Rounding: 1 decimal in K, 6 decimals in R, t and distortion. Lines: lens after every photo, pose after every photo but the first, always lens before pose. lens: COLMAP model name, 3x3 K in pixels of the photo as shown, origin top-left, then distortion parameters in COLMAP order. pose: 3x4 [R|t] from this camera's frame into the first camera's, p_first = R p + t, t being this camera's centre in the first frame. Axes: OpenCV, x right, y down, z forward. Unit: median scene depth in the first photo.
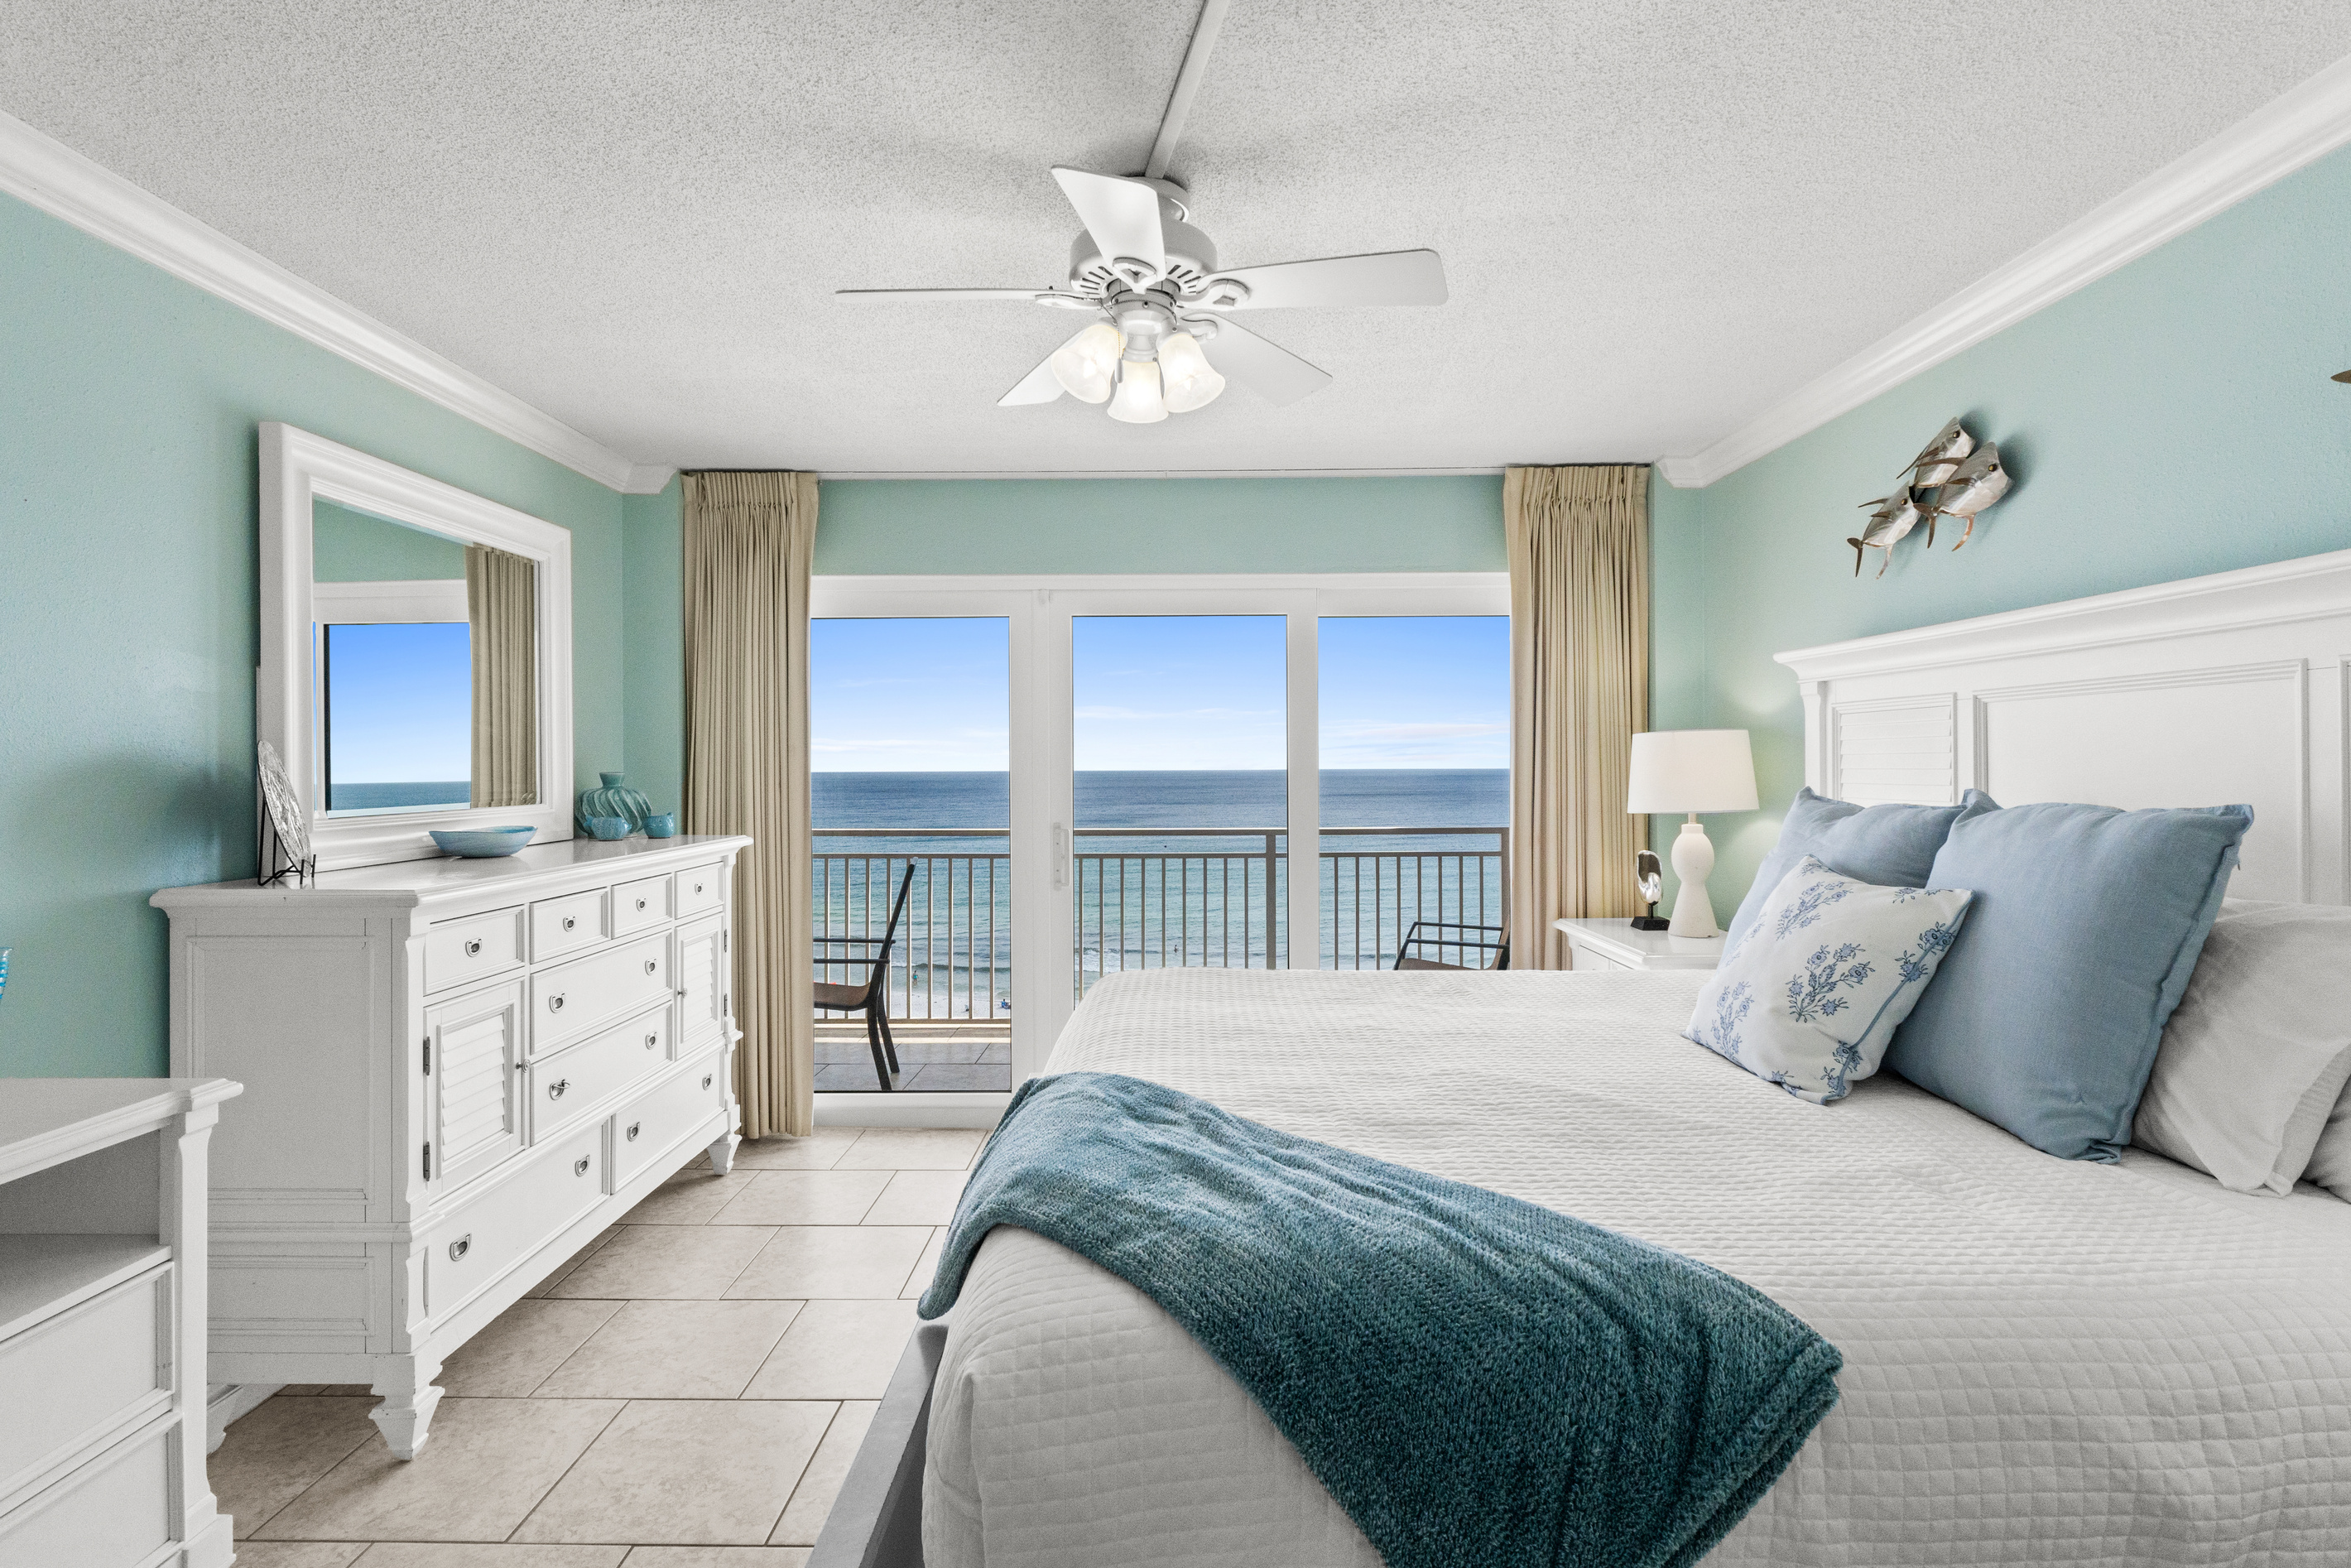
lens RADIAL K [[1143.4, 0, 1172.6], [0, 1143.4, 761.4], [0, 0, 1]] dist [0.001373, -0.000005]
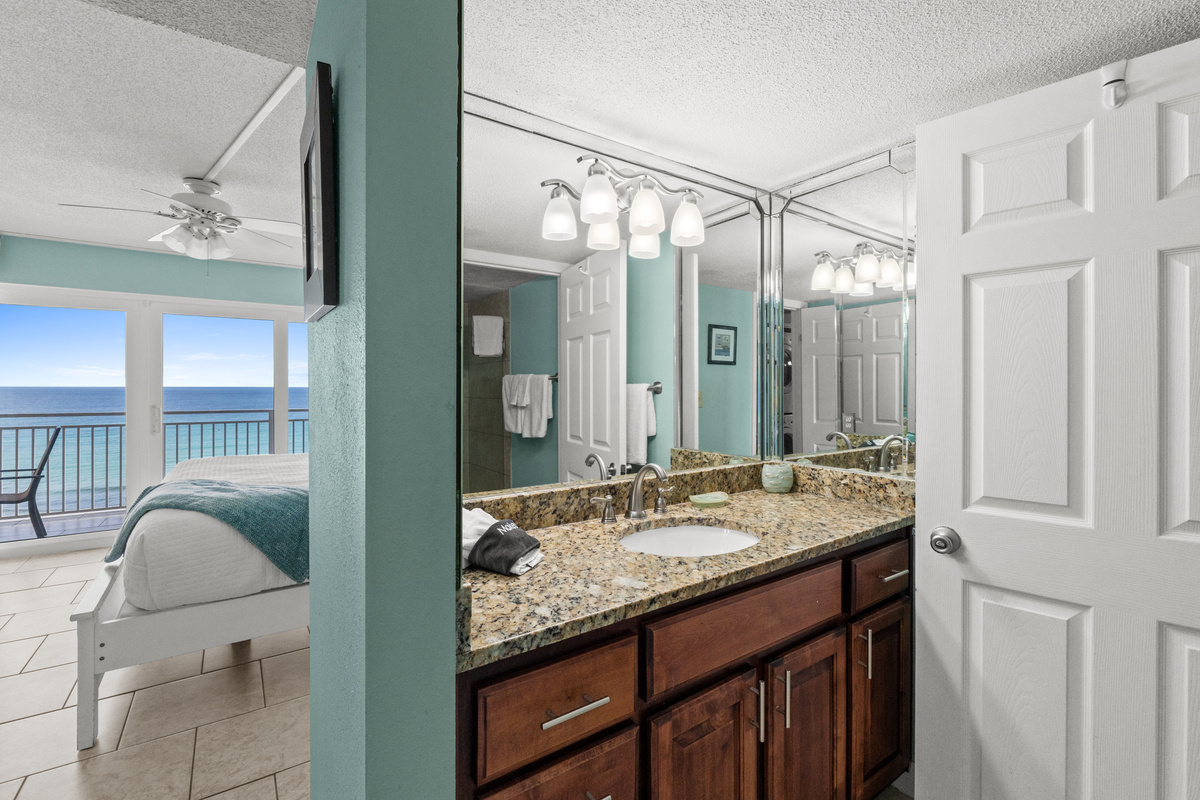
lens RADIAL K [[529.0, 0, 600.3], [0, 529.0, 388.3], [0, 0, 1]] dist [-0.002864, -0.000055]
pose [[0.814481, 0.004013, 0.580176, 0.012819], [-0.008982, 0.999943, 0.005693, 0.007125], [-0.580120, -0.009848, 0.814471, -0.382457]]
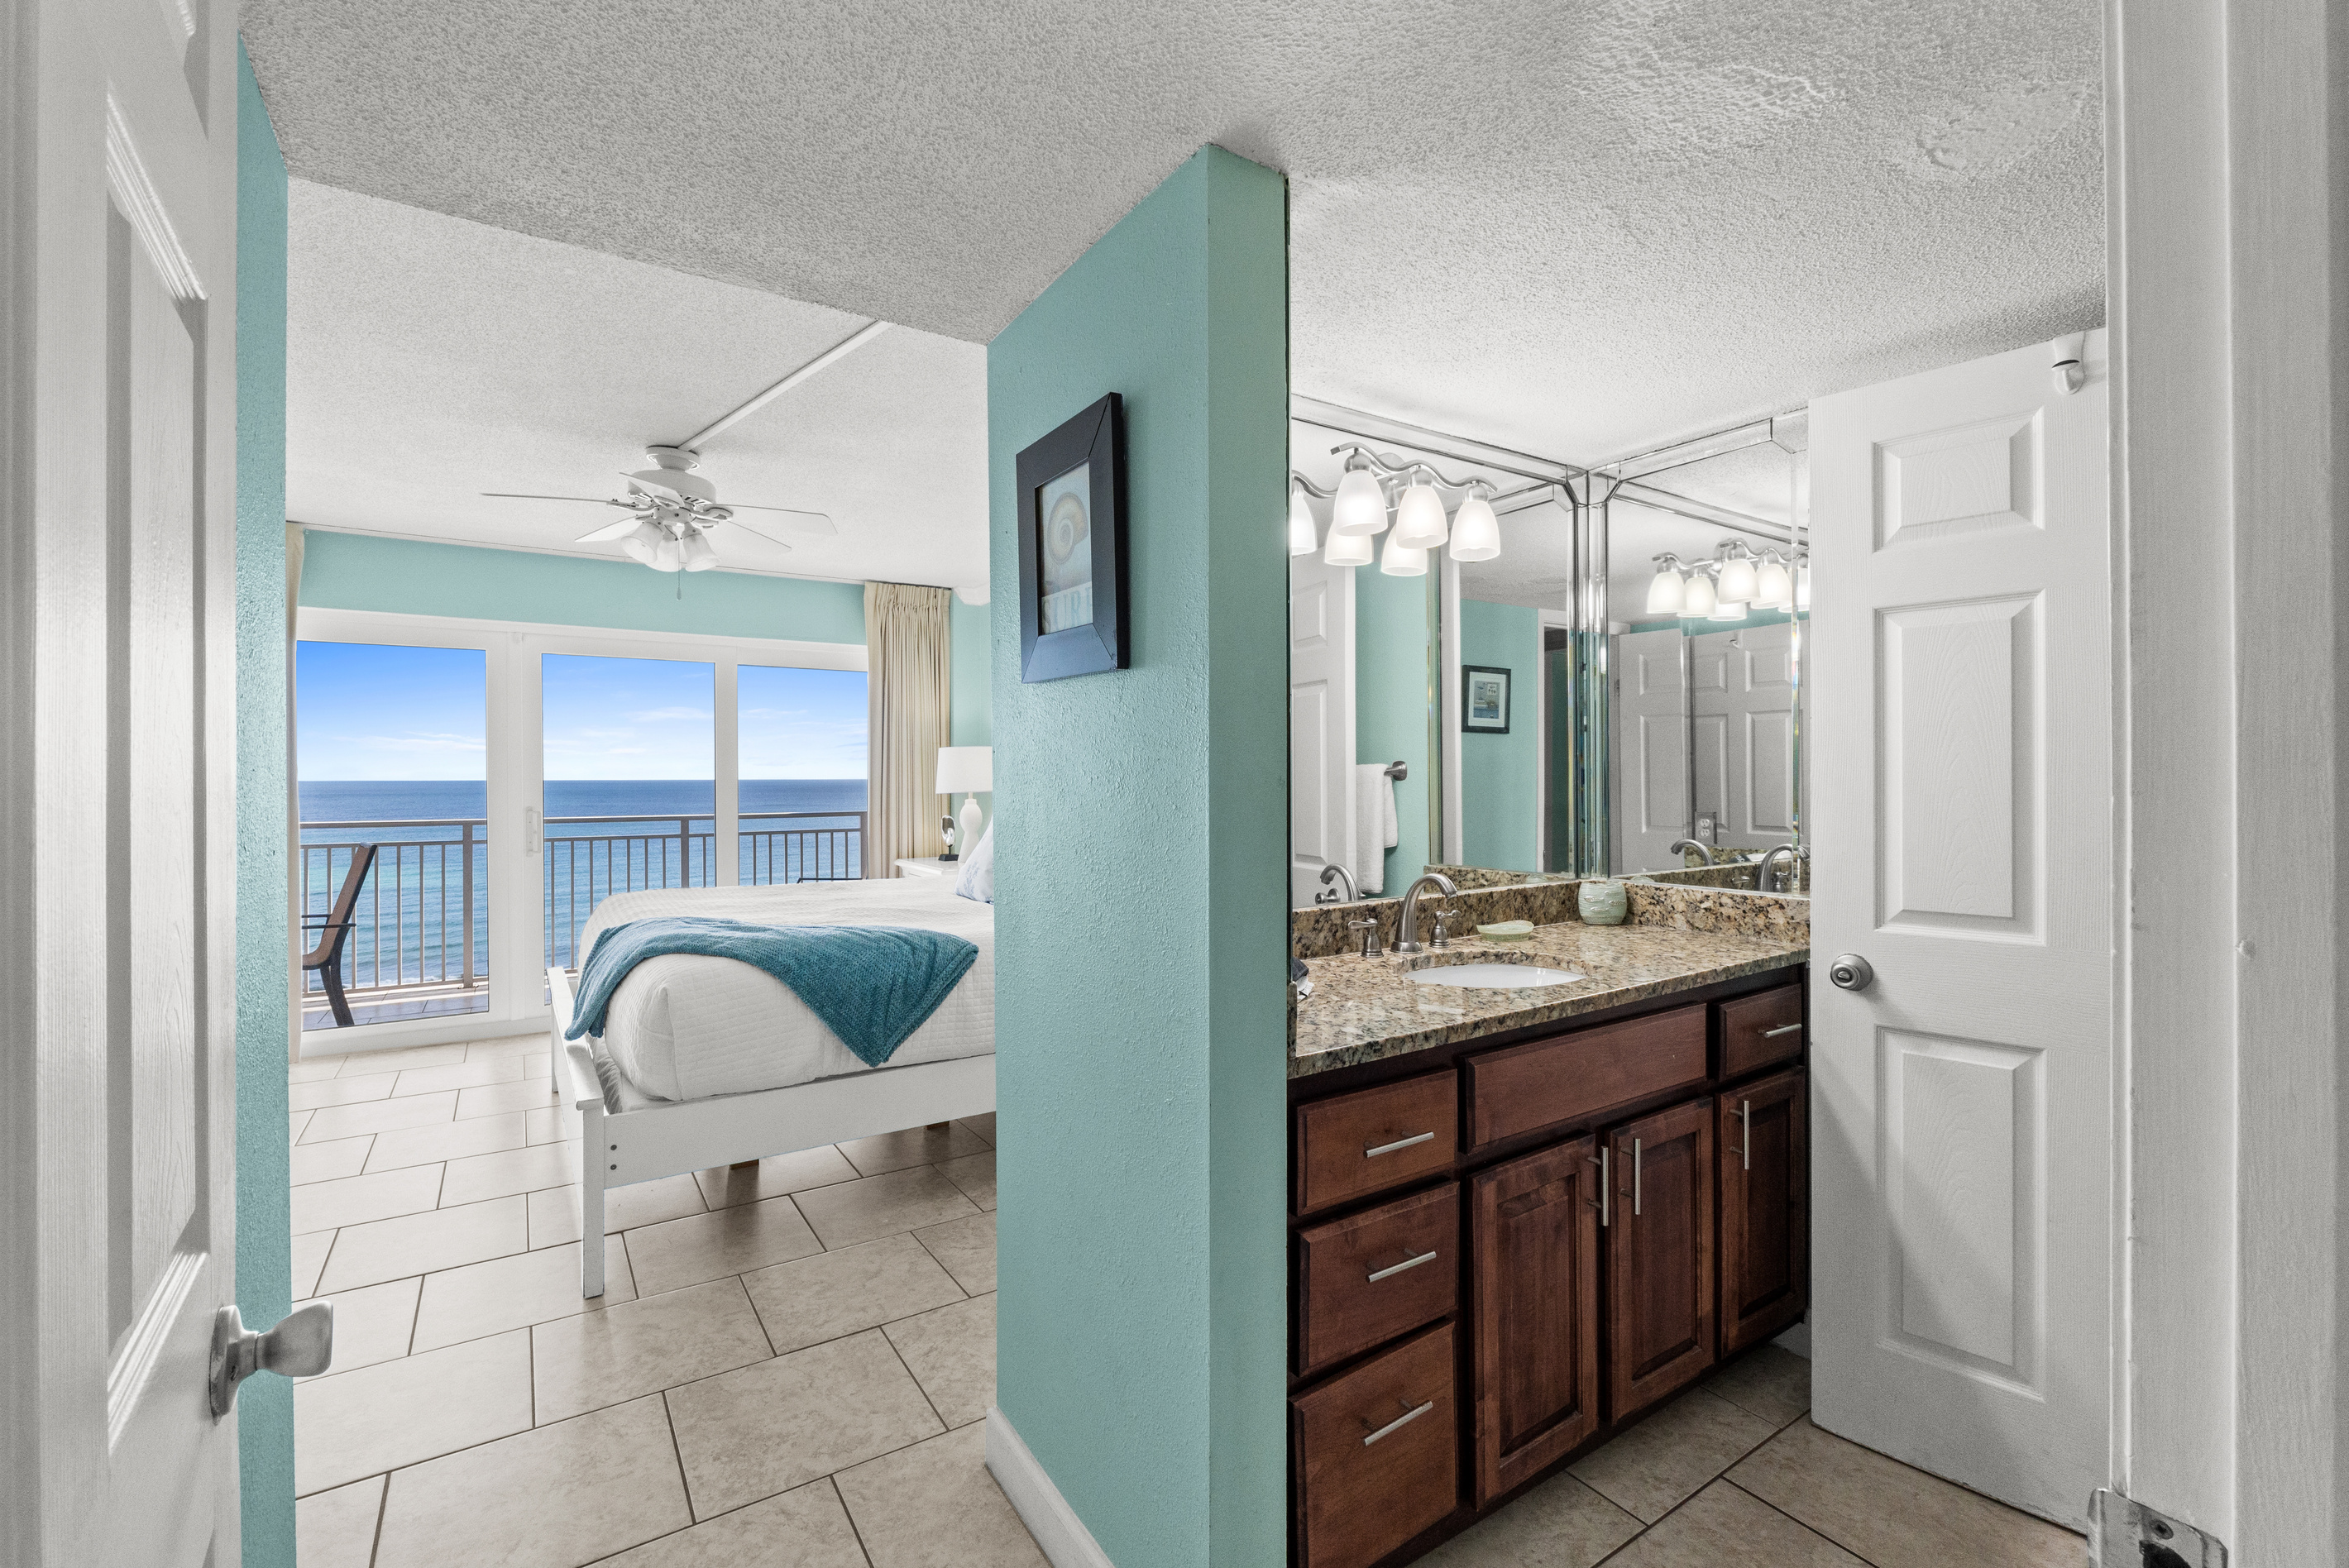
lens RADIAL K [[1016.3, 0, 1185.9], [0, 1016.3, 781.0], [0, 0, 1]] dist [-0.001194, -0.000364]
pose [[0.828897, -0.001429, 0.559400, -0.140878], [-0.003109, 0.999970, 0.007162, 0.012992], [-0.559393, -0.007676, 0.828867, -0.458605]]
